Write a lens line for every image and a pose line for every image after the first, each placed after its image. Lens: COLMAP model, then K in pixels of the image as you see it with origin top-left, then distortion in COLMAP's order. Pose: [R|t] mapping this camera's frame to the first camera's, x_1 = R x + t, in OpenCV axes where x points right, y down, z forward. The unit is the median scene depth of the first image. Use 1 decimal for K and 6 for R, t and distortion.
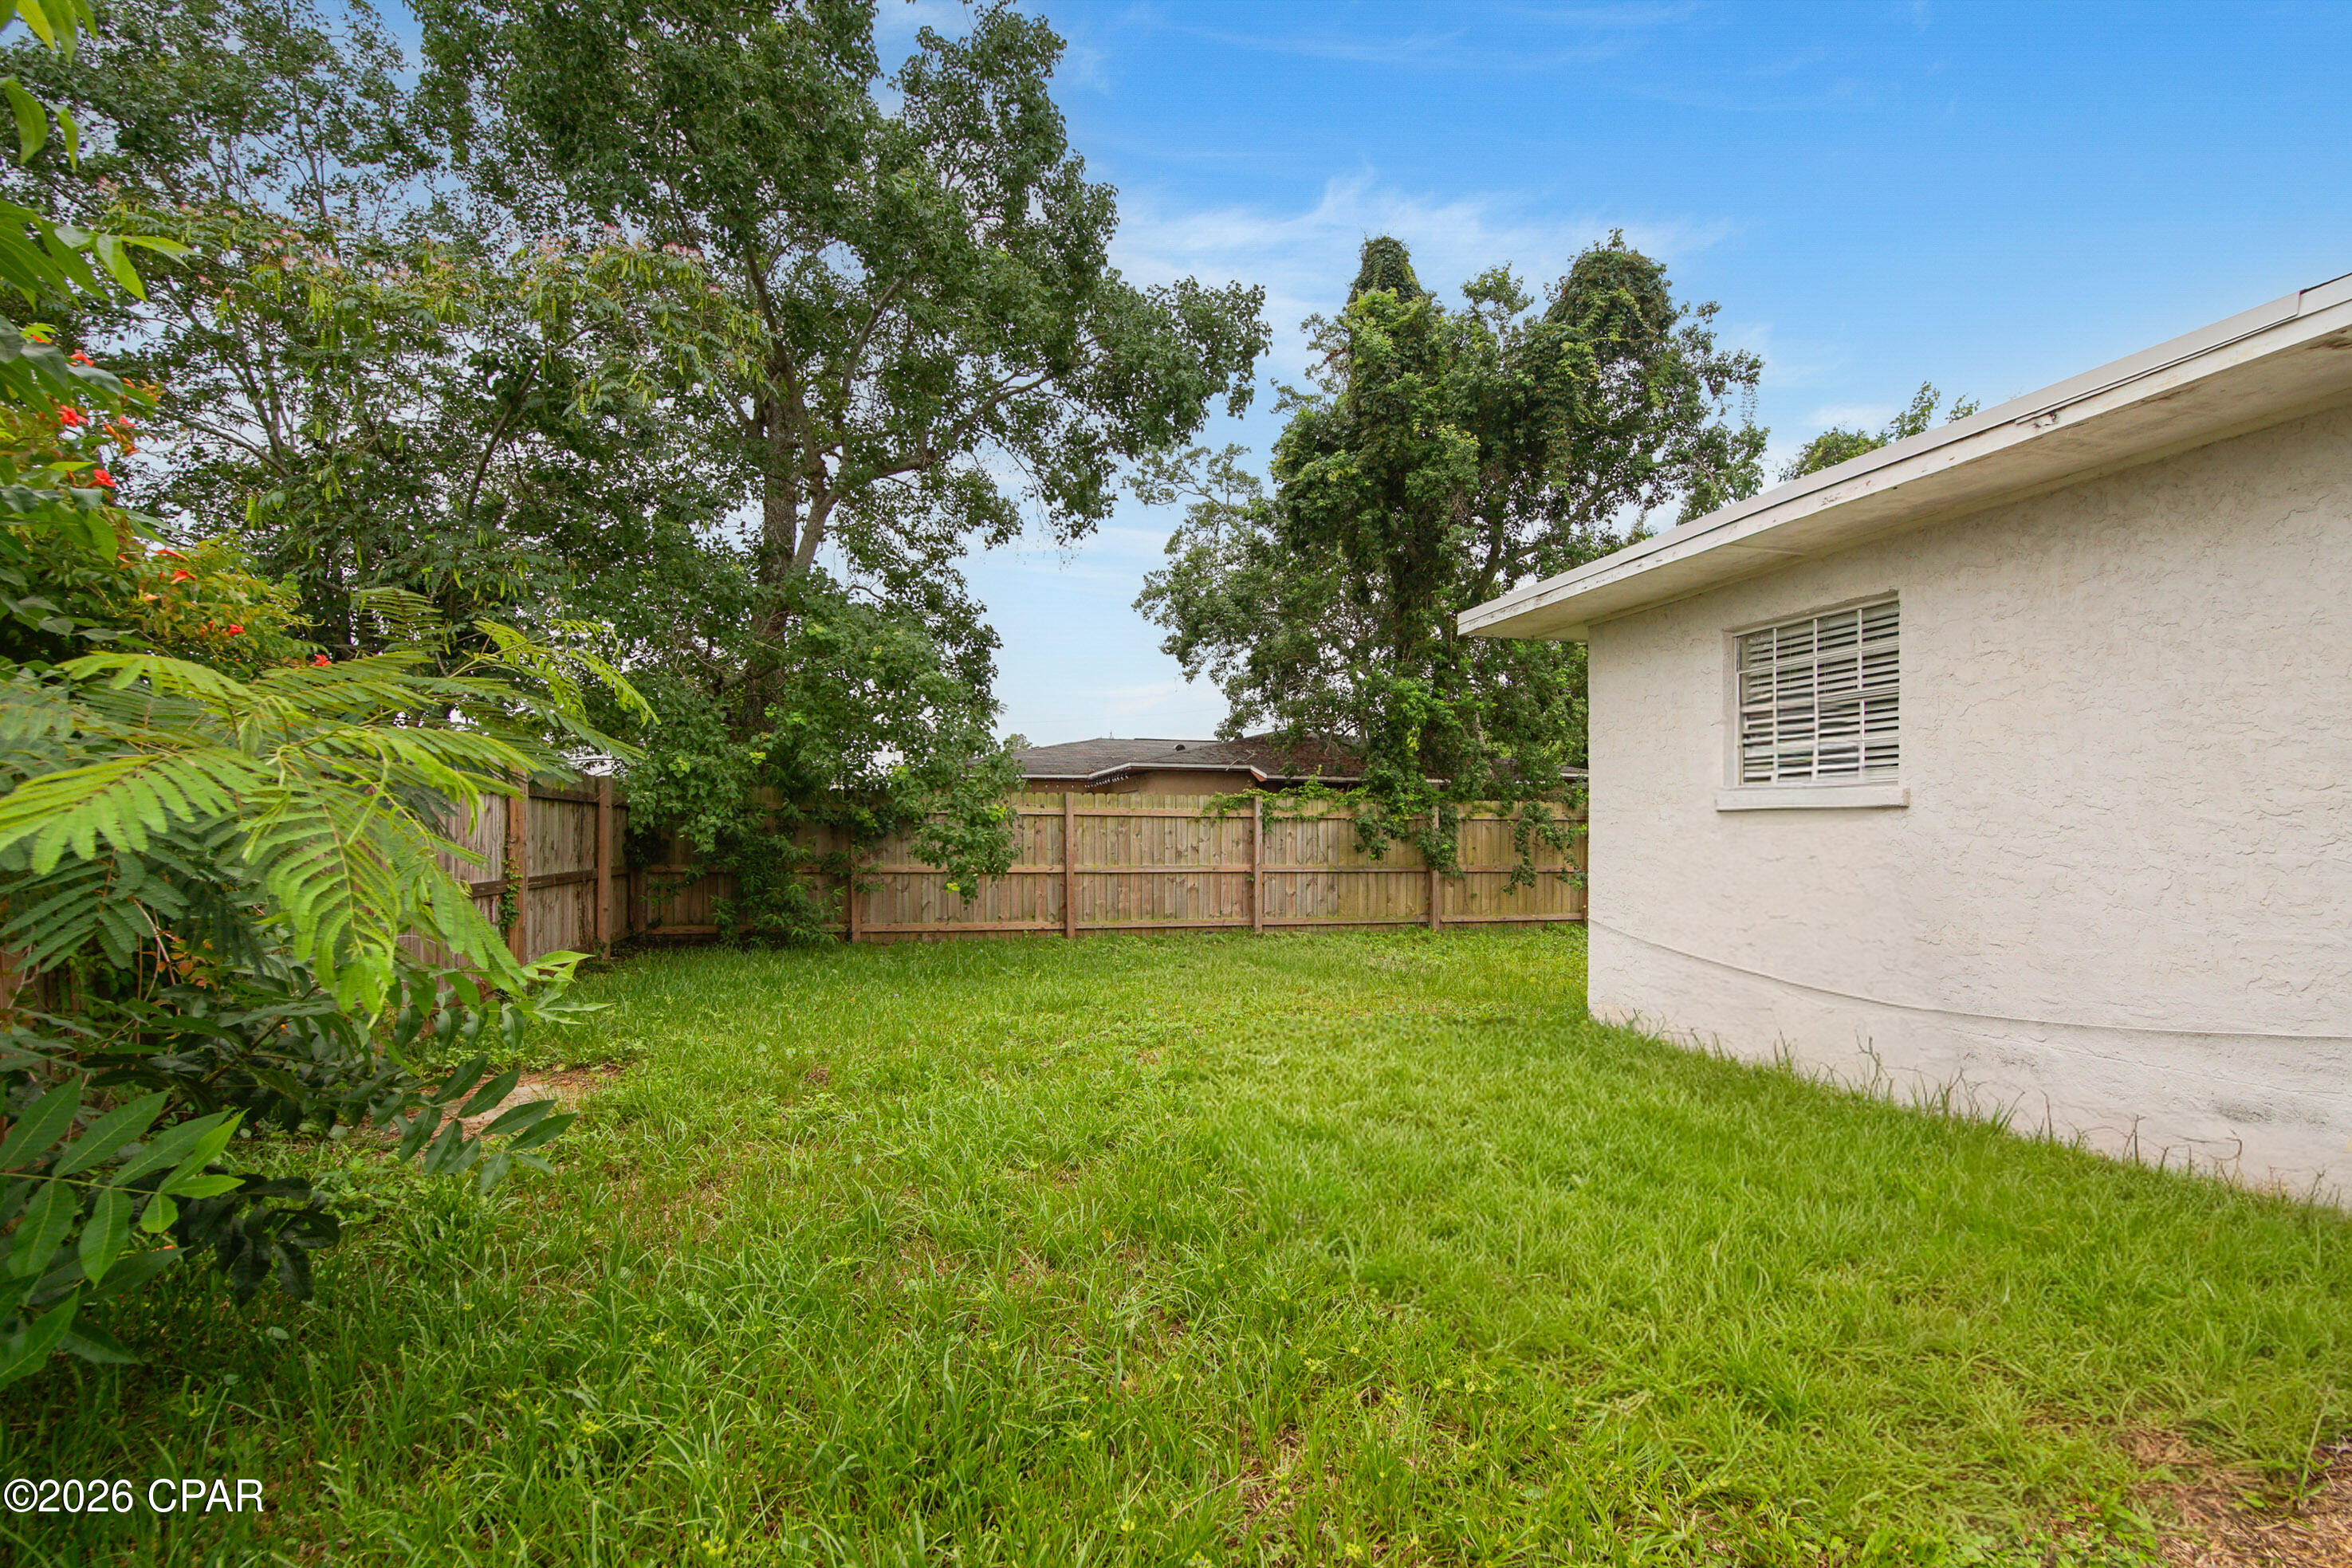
lens RADIAL K [[1077.2, 0, 1131.1], [0, 1077.2, 765.0], [0, 0, 1]] dist [-0.023794, 0.014857]
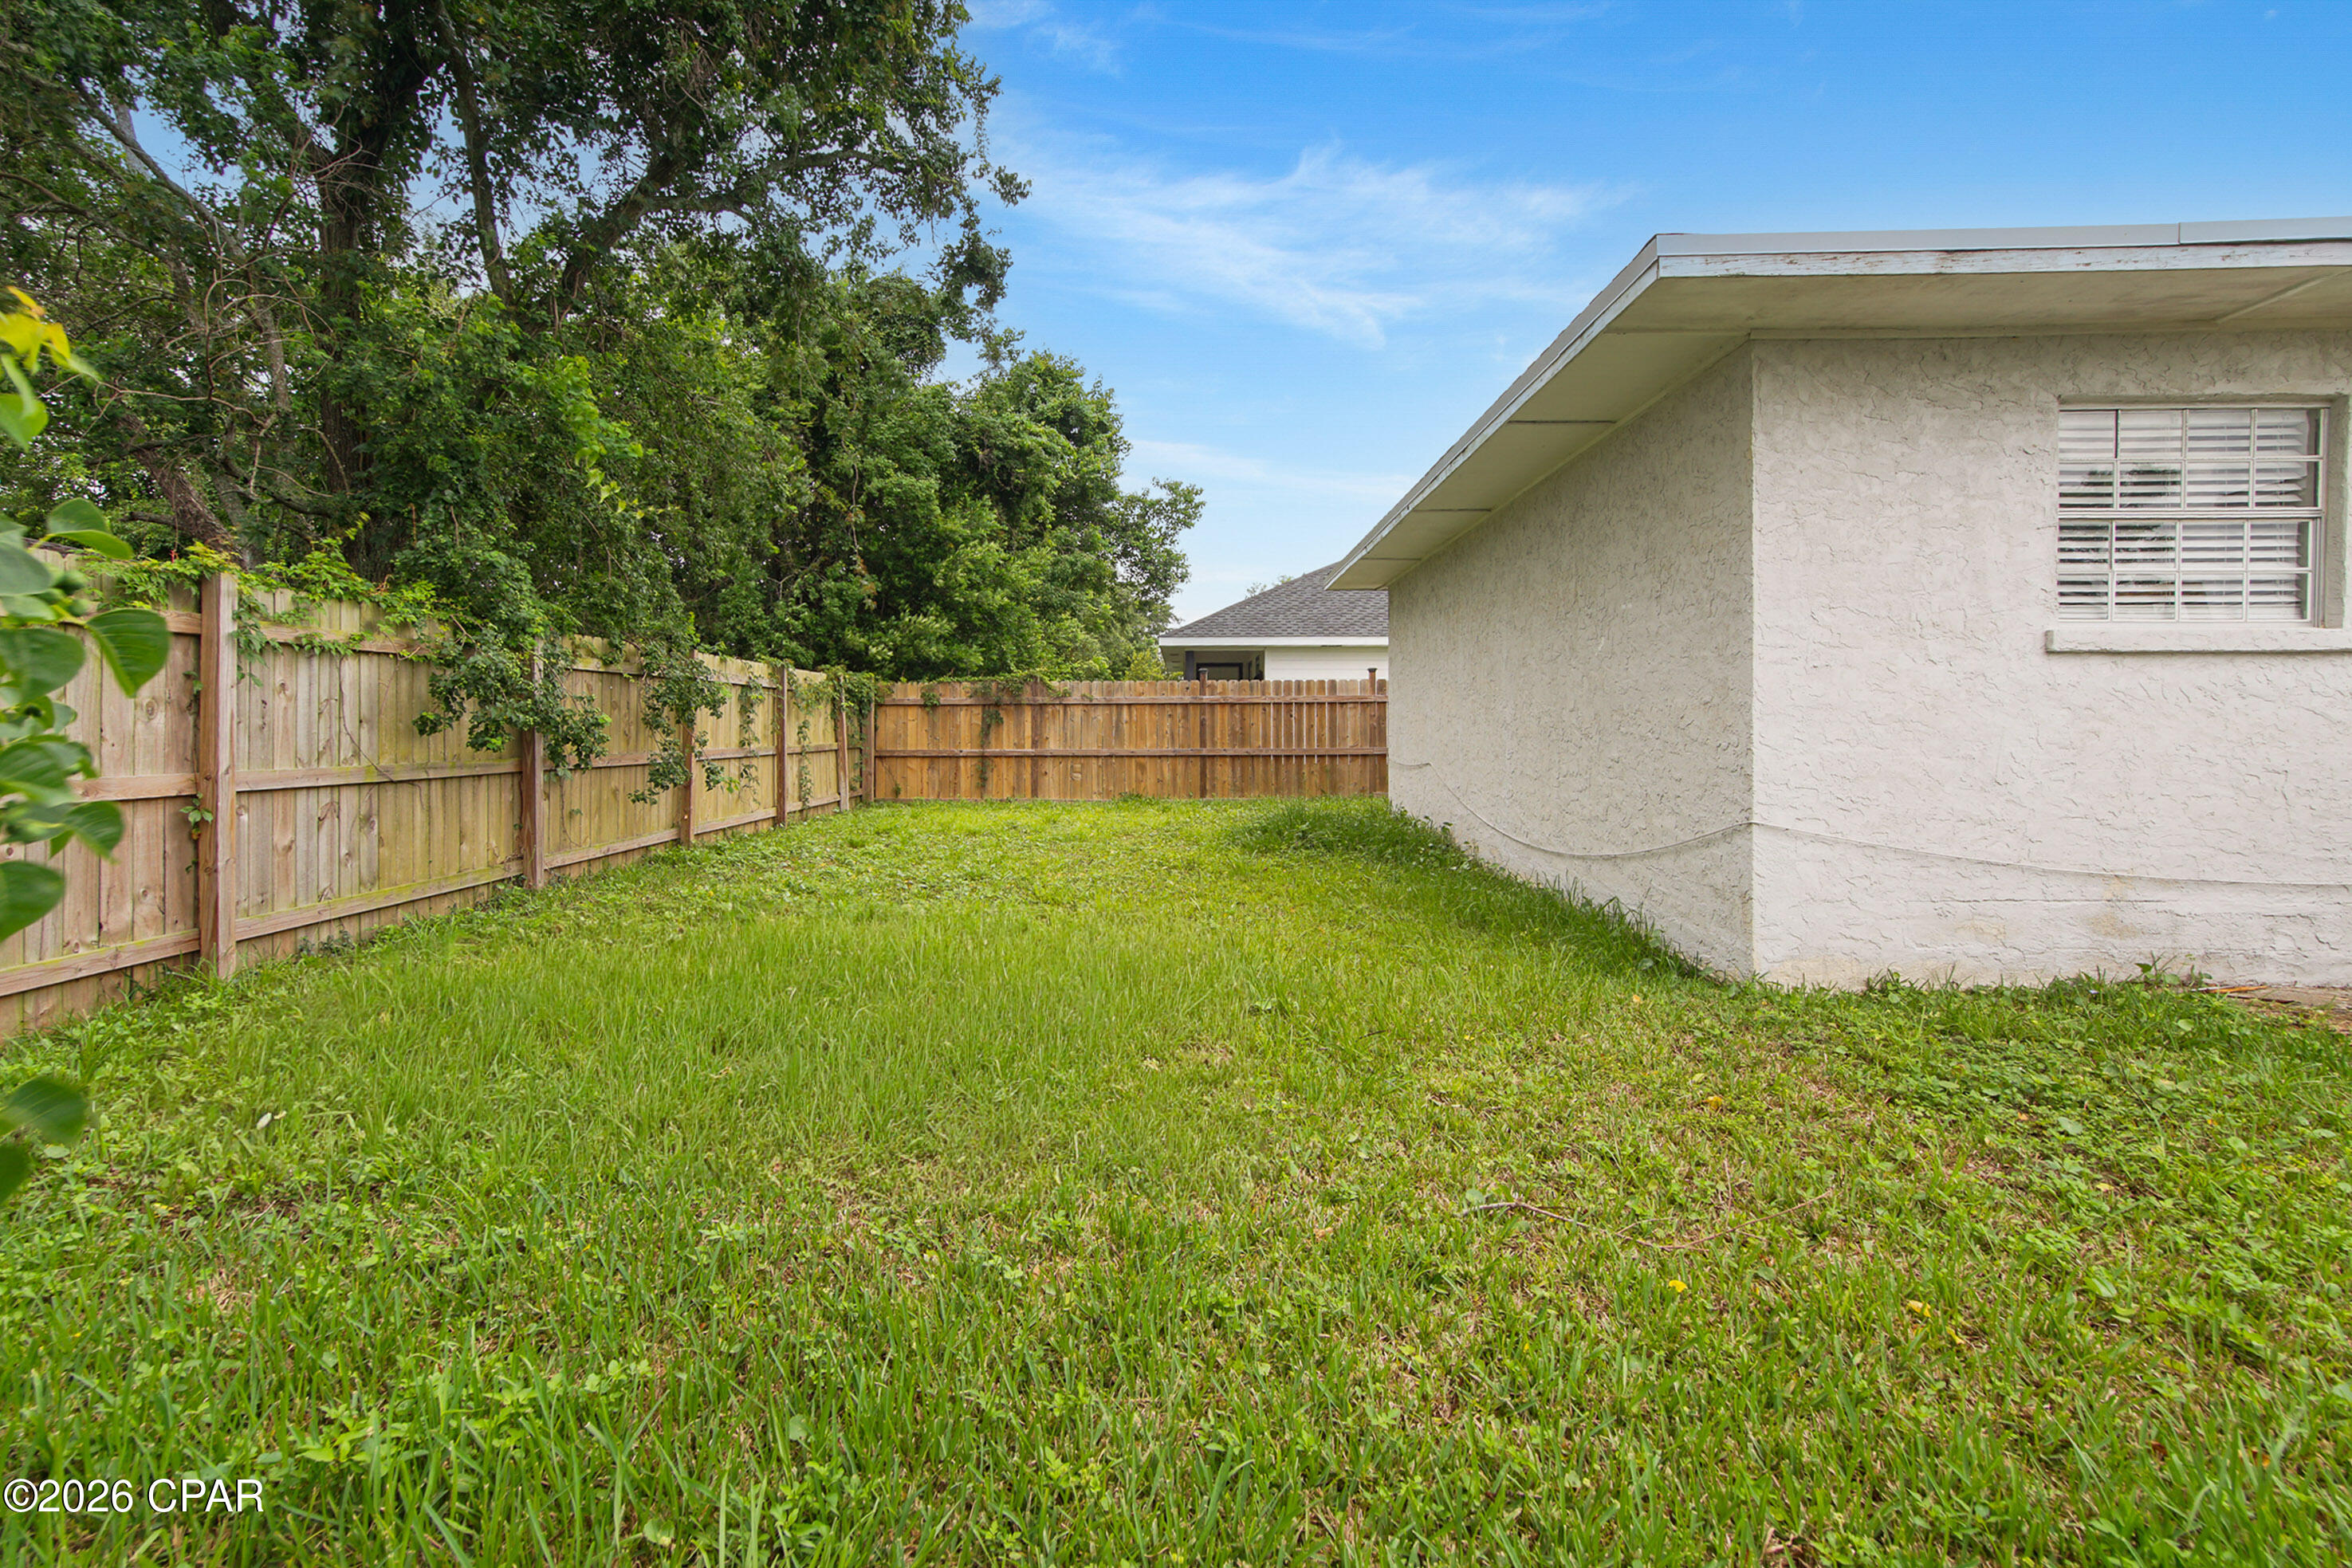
lens RADIAL K [[1108.4, 0, 1102.7], [0, 1108.4, 749.8], [0, 0, 1]] dist [-0.018091, 0.007014]
pose [[0.272157, -0.028640, 0.961827, -0.278988], [-0.062349, 0.996932, 0.047327, 0.099103], [-0.960231, -0.072849, 0.269536, 1.235764]]
